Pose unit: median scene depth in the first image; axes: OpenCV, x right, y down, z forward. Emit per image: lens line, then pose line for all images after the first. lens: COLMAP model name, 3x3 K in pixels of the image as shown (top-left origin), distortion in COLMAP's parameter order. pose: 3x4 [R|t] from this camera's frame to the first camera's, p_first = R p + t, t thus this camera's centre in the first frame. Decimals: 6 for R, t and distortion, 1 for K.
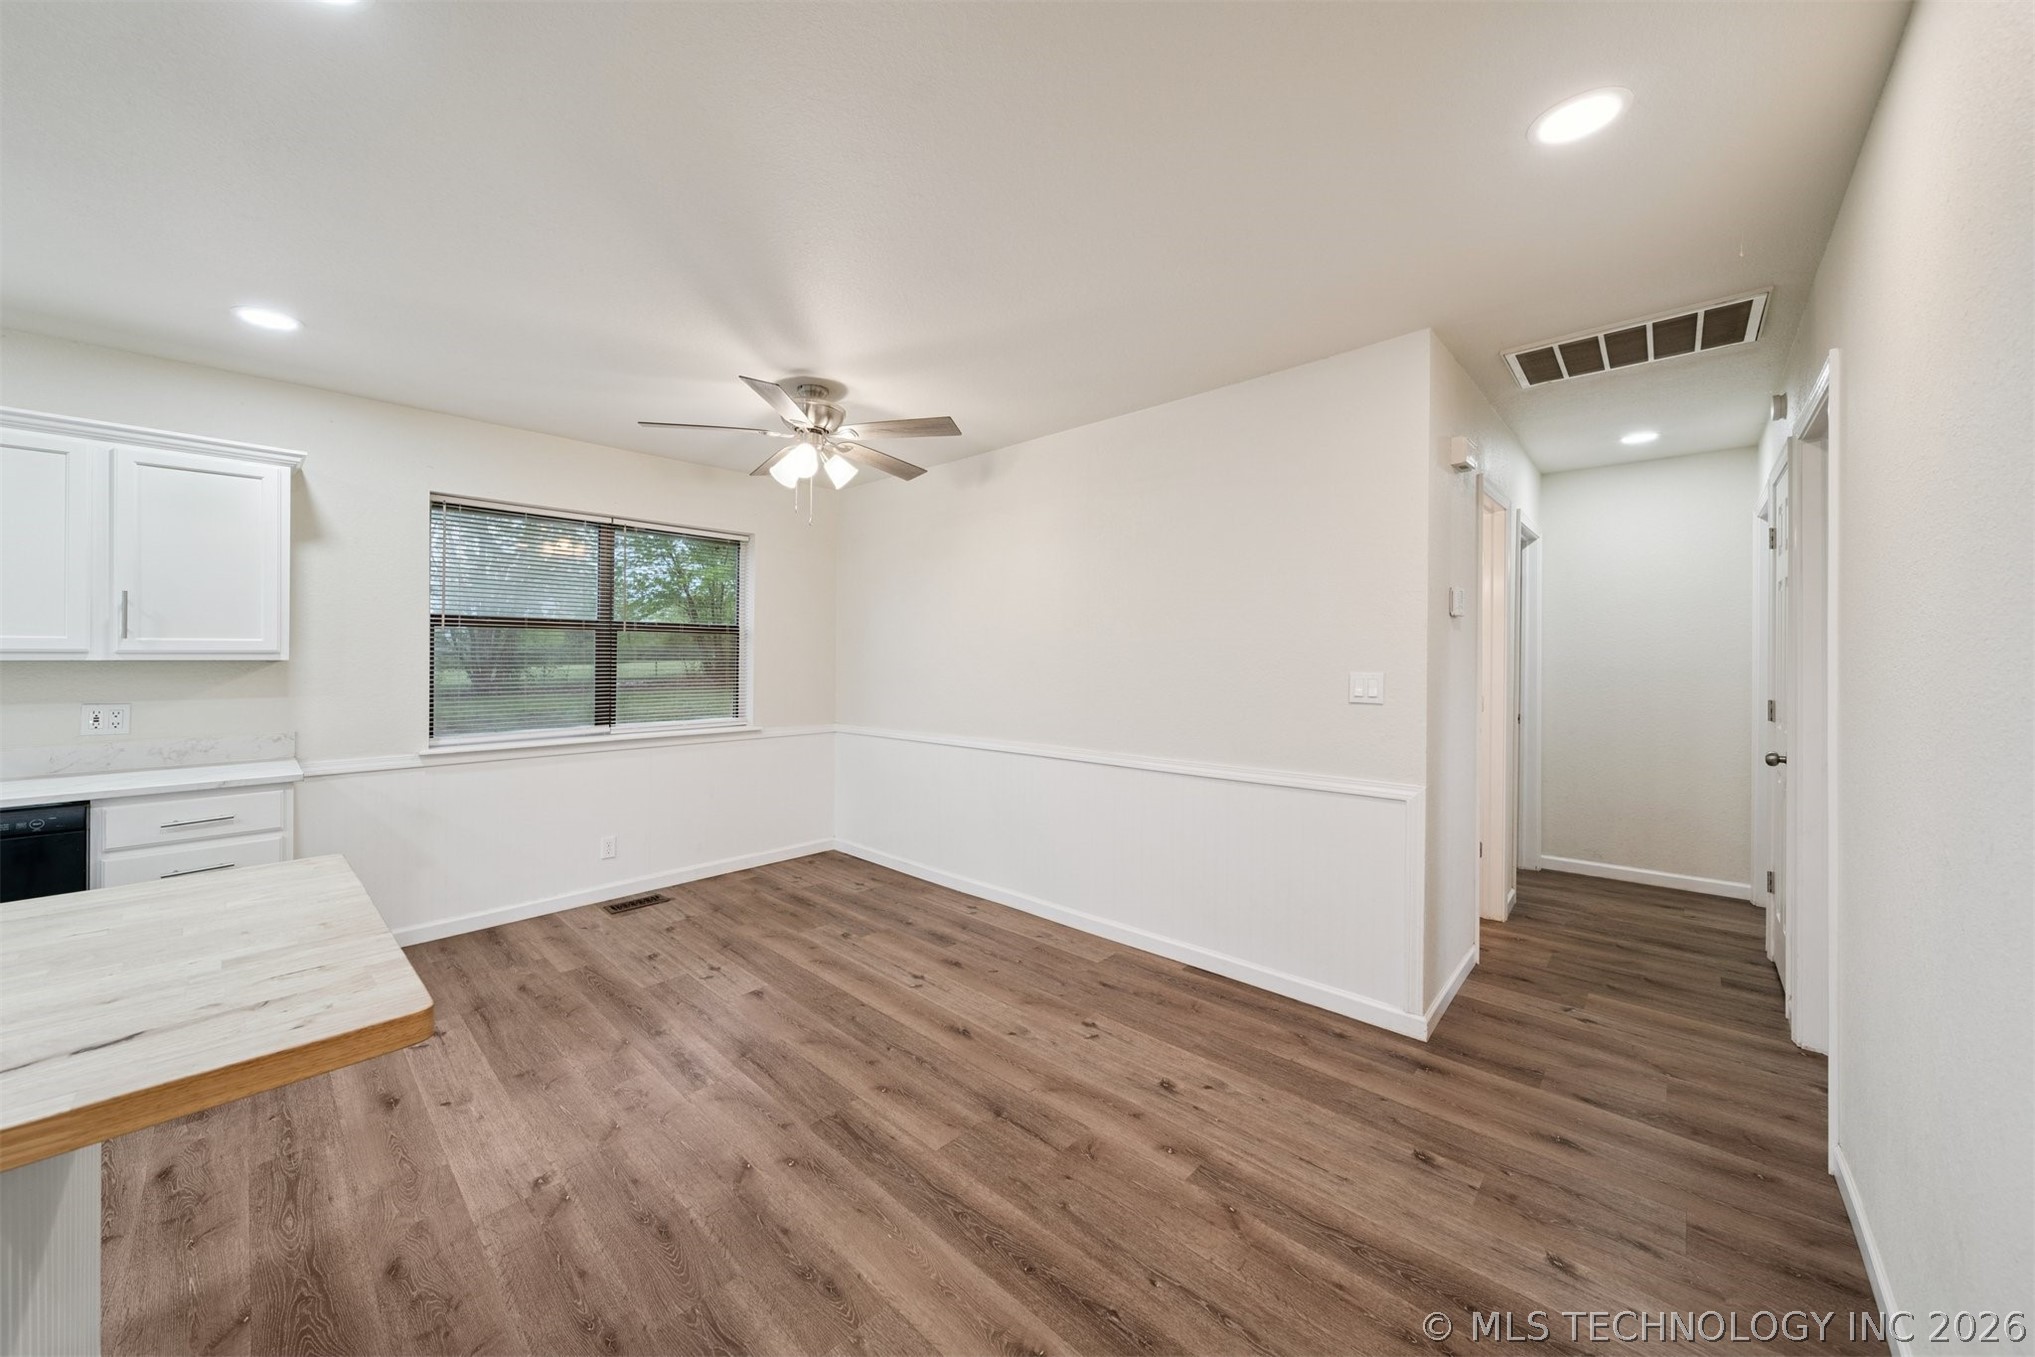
lens RADIAL K [[717.2, 0, 1001.9], [0, 717.2, 640.5], [0, 0, 1]] dist [-0.002955, -0.000245]
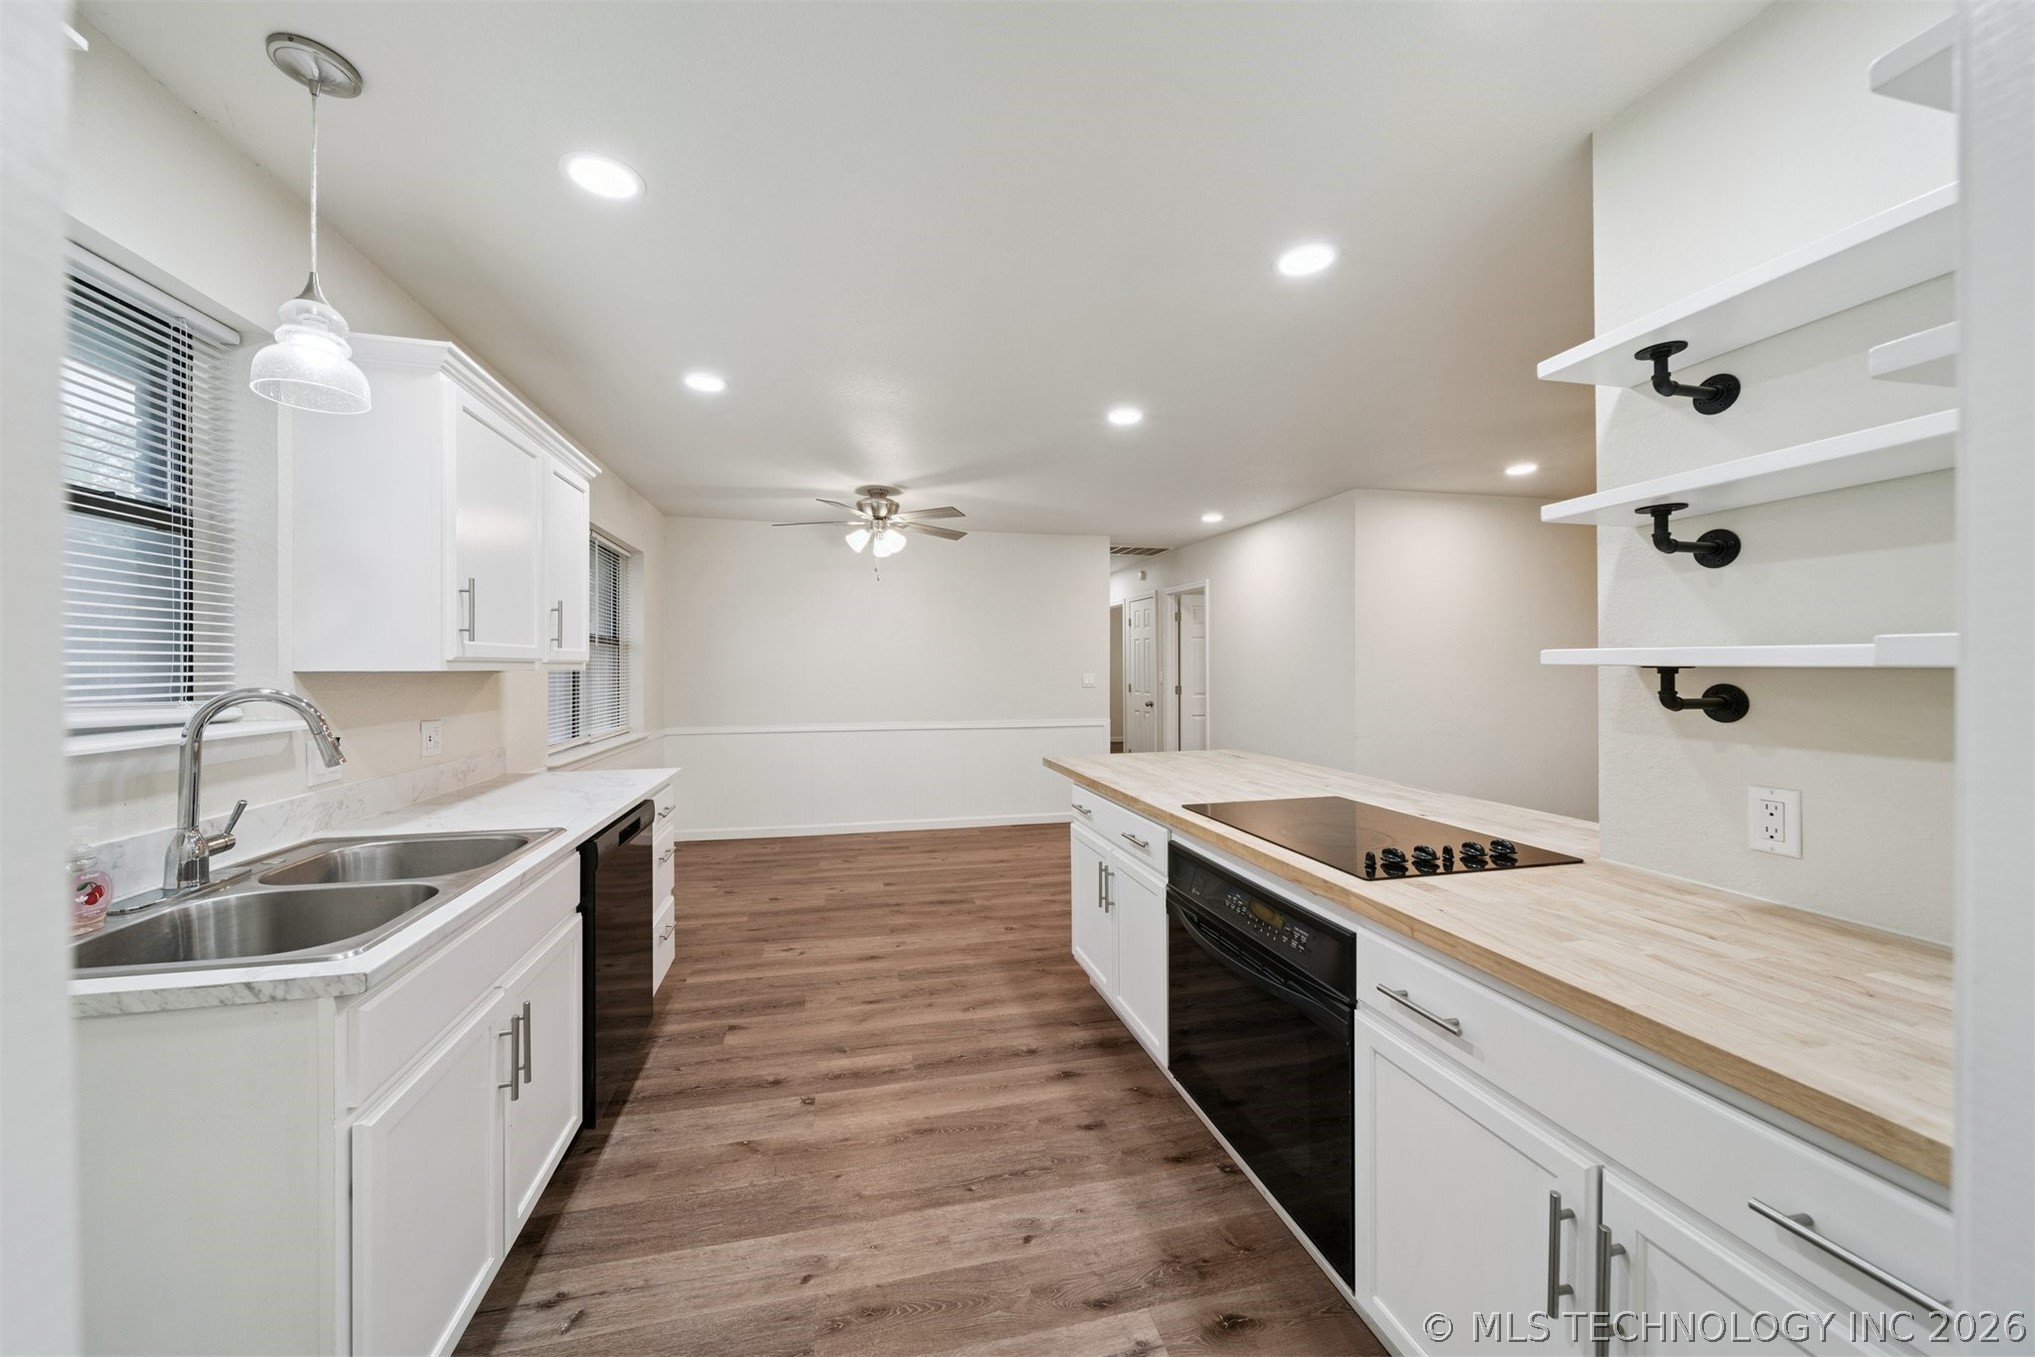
lens RADIAL K [[710.3, 0, 1002.3], [0, 710.3, 669.3], [0, 0, 1]] dist [-0.002169, -0.000126]
pose [[0.556959, -0.002564, 0.830536, -1.299678], [-0.018919, 0.999697, 0.015774, 0.000091], [-0.830324, -0.024499, 0.556742, -0.041292]]
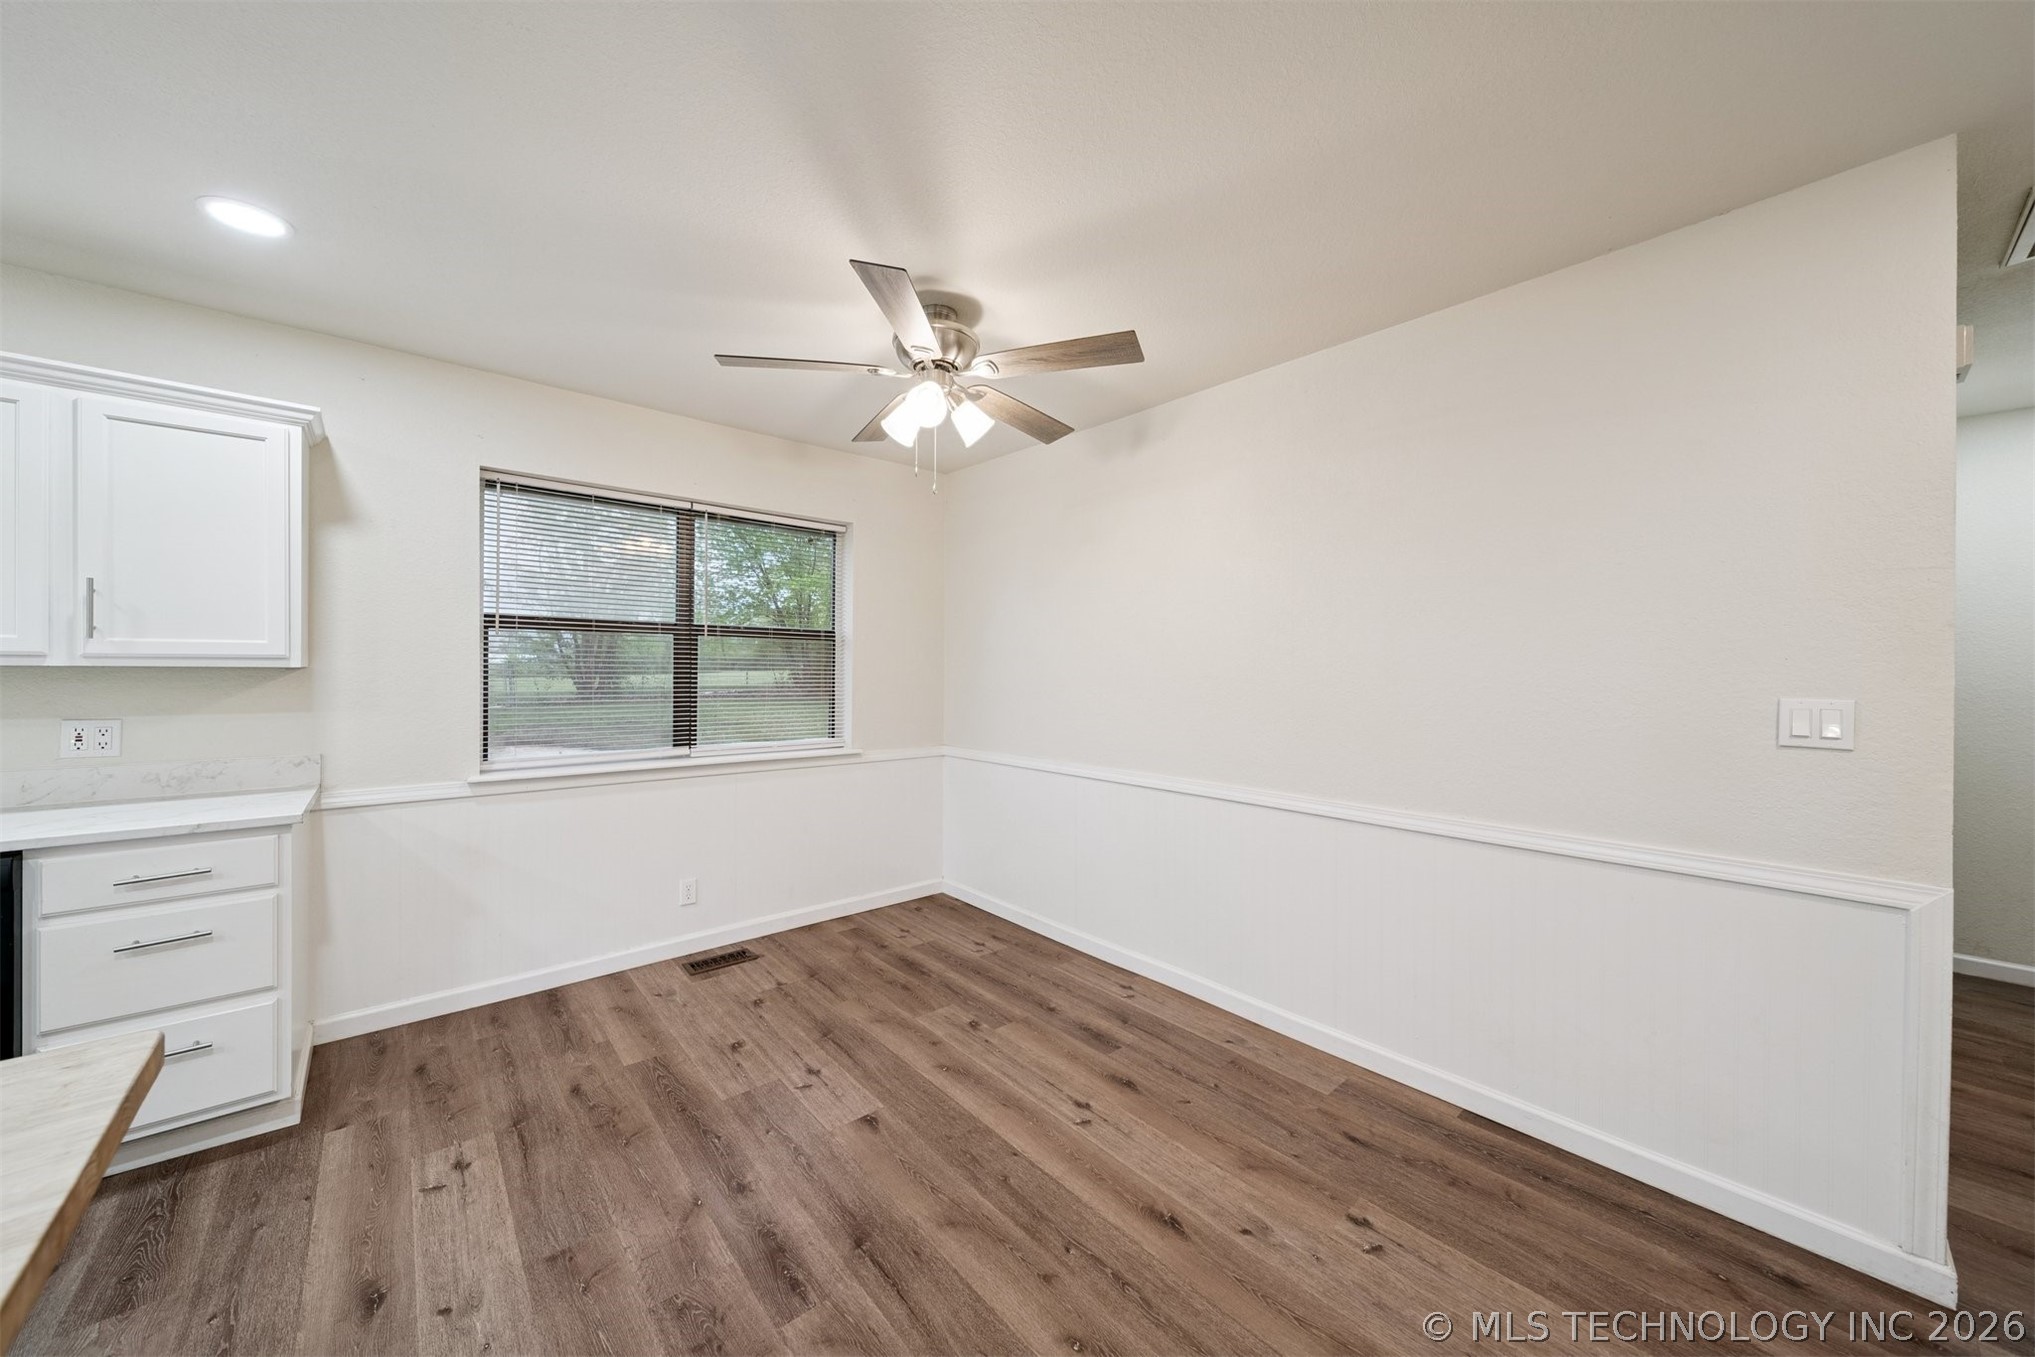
lens RADIAL K [[710.3, 0, 1002.3], [0, 710.3, 669.3], [0, 0, 1]] dist [-0.002169, -0.000126]
pose [[0.994470, 0.007073, -0.104787, -0.115801], [-0.004602, 0.999706, 0.023796, 0.006114], [0.104924, -0.023182, 0.994210, 0.259201]]
